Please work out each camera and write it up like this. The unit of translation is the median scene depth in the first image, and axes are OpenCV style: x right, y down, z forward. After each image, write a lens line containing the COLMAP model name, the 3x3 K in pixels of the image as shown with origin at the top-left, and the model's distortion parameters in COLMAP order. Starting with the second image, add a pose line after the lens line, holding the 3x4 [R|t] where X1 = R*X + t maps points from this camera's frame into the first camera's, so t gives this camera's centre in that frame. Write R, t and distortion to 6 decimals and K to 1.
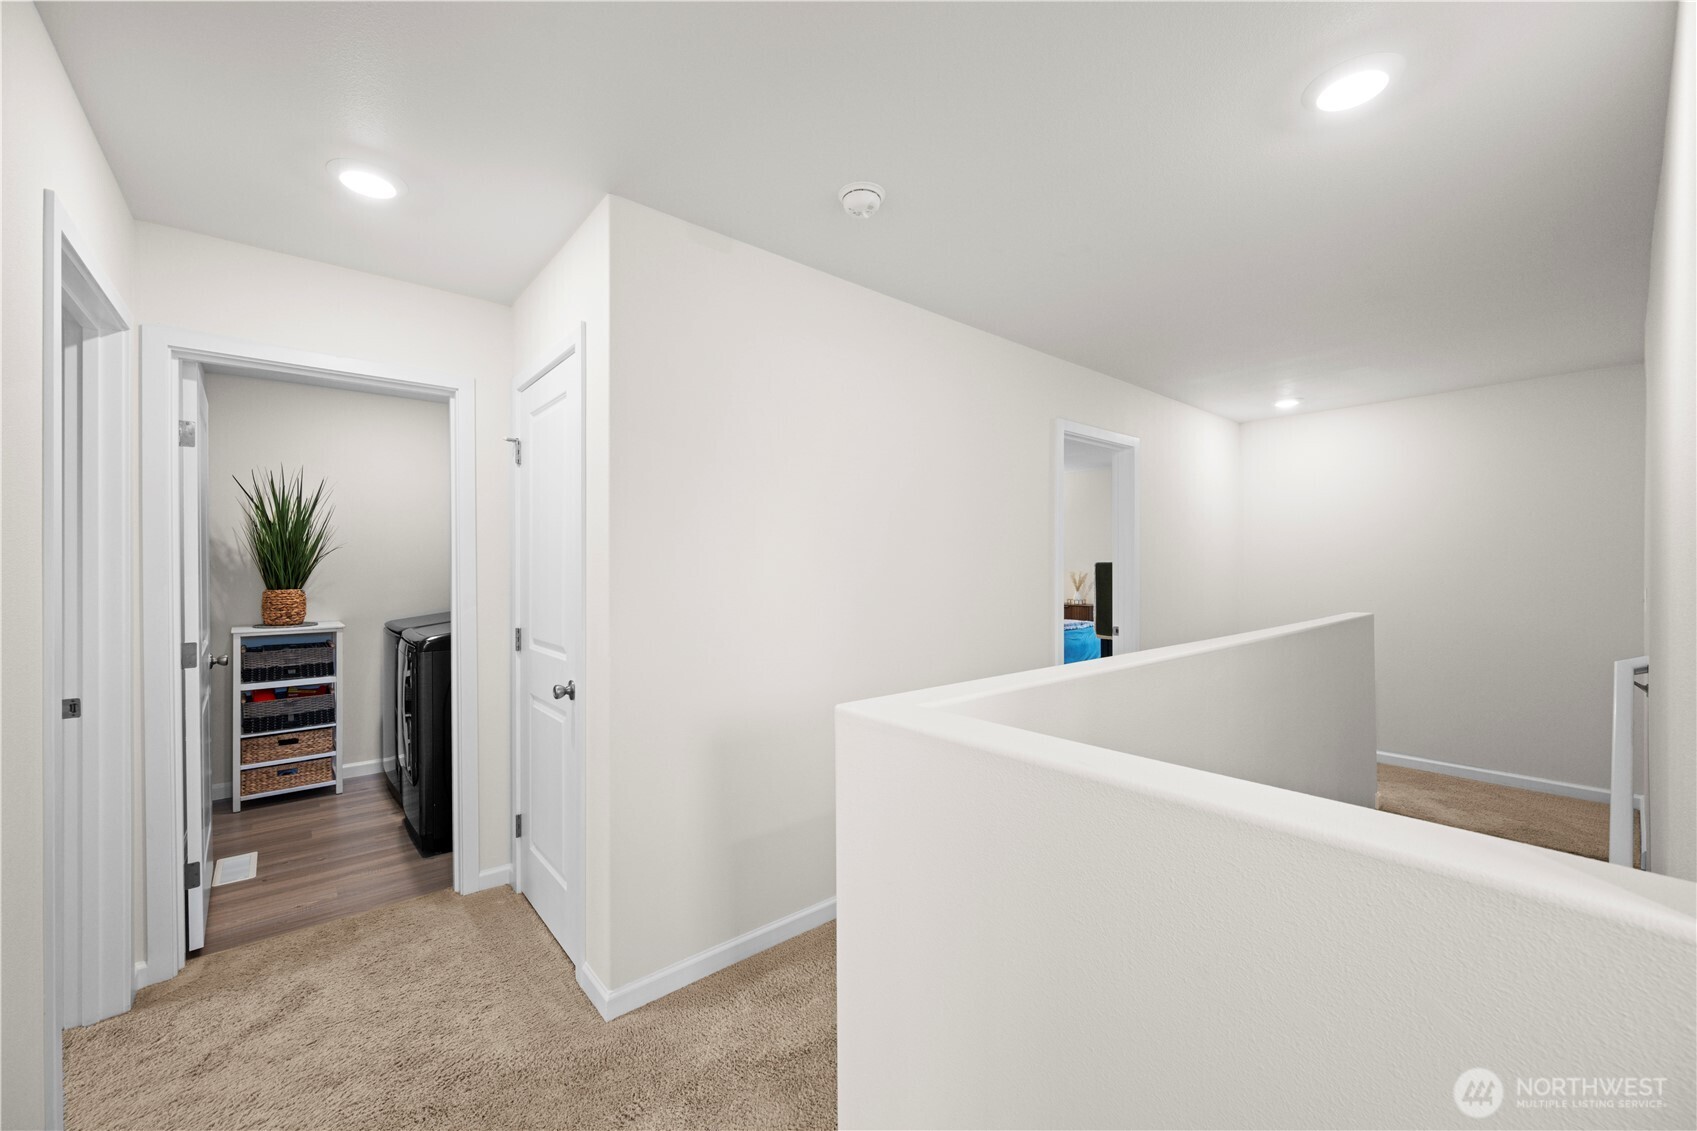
lens RADIAL K [[662.2, 0, 848.5], [0, 662.2, 565.5], [0, 0, 1]] dist [0.000527, 0.000060]
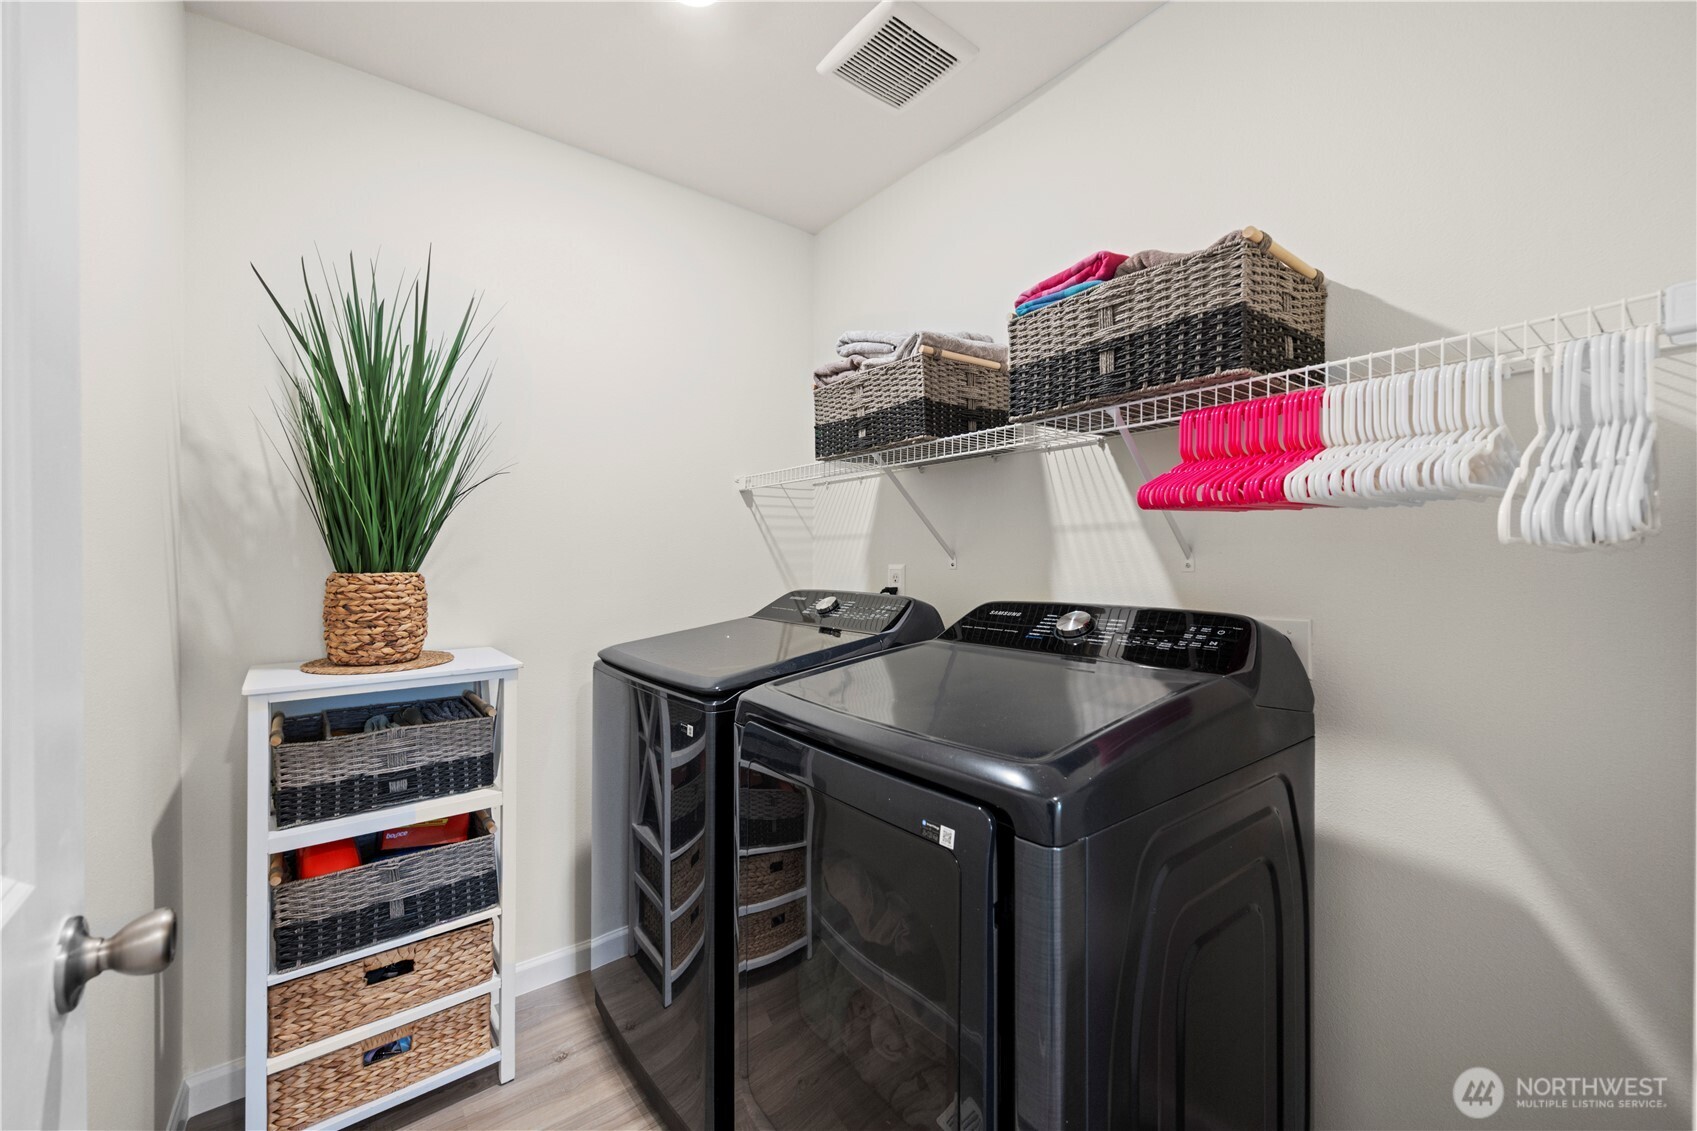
lens RADIAL K [[660.9, 0, 848.5], [0, 660.9, 565.5], [0, 0, 1]] dist [-0.002687, -0.000193]
pose [[0.999368, 0.001736, -0.035500, -0.566142], [-0.001898, 0.999988, -0.004528, 0.033606], [0.035491, 0.004593, 0.999359, 0.626226]]
